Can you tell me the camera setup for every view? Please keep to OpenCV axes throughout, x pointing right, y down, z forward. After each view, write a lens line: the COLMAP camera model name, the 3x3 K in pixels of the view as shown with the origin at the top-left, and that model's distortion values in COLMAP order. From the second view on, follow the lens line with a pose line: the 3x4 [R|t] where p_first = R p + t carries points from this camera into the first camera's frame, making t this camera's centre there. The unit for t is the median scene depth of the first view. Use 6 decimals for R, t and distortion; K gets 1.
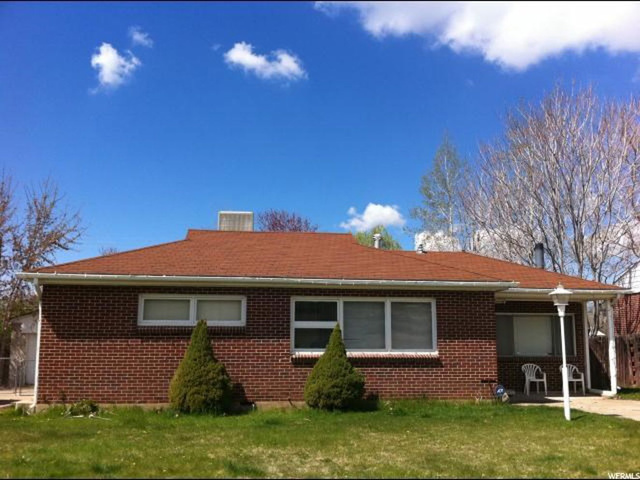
lens RADIAL K [[610.1, 0, 320.0], [0, 610.1, 240.0], [0, 0, 1]] dist [0.071891, -0.222960]
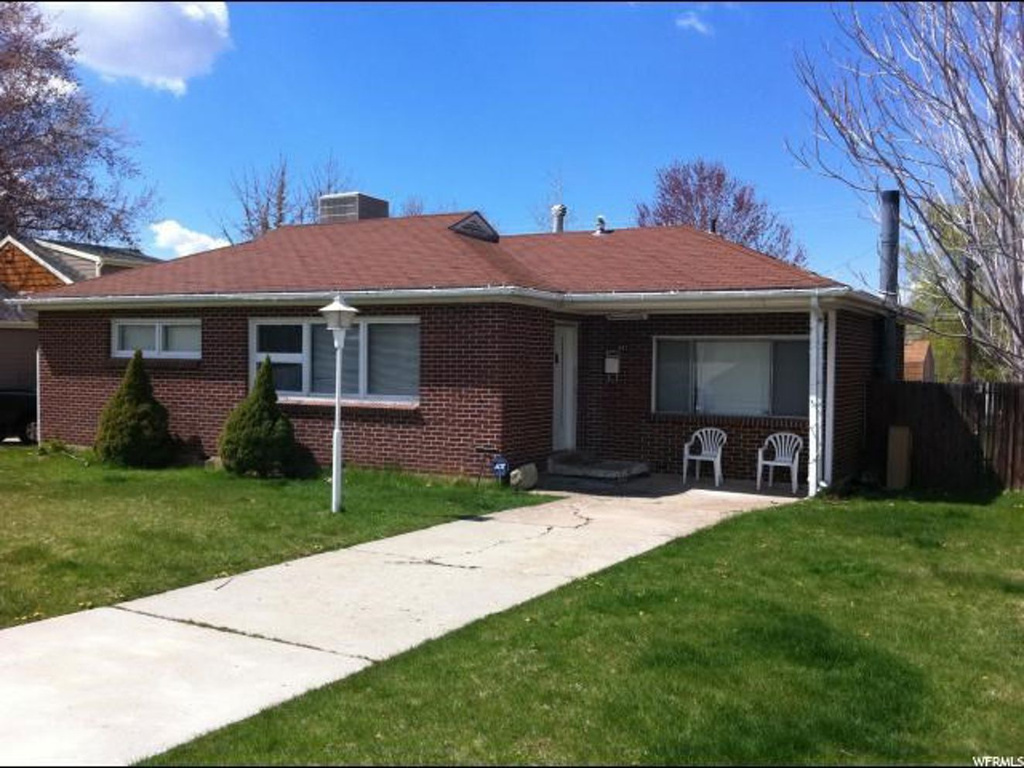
lens RADIAL K [[976.1, 0, 512.0], [0, 976.1, 384.0], [0, 0, 1]] dist [0.071891, -0.222960]
pose [[0.795814, 0.022451, -0.605125, 0.904379], [0.083546, 0.985685, 0.146443, 0.025709], [0.599750, -0.167097, 0.782546, 0.273468]]
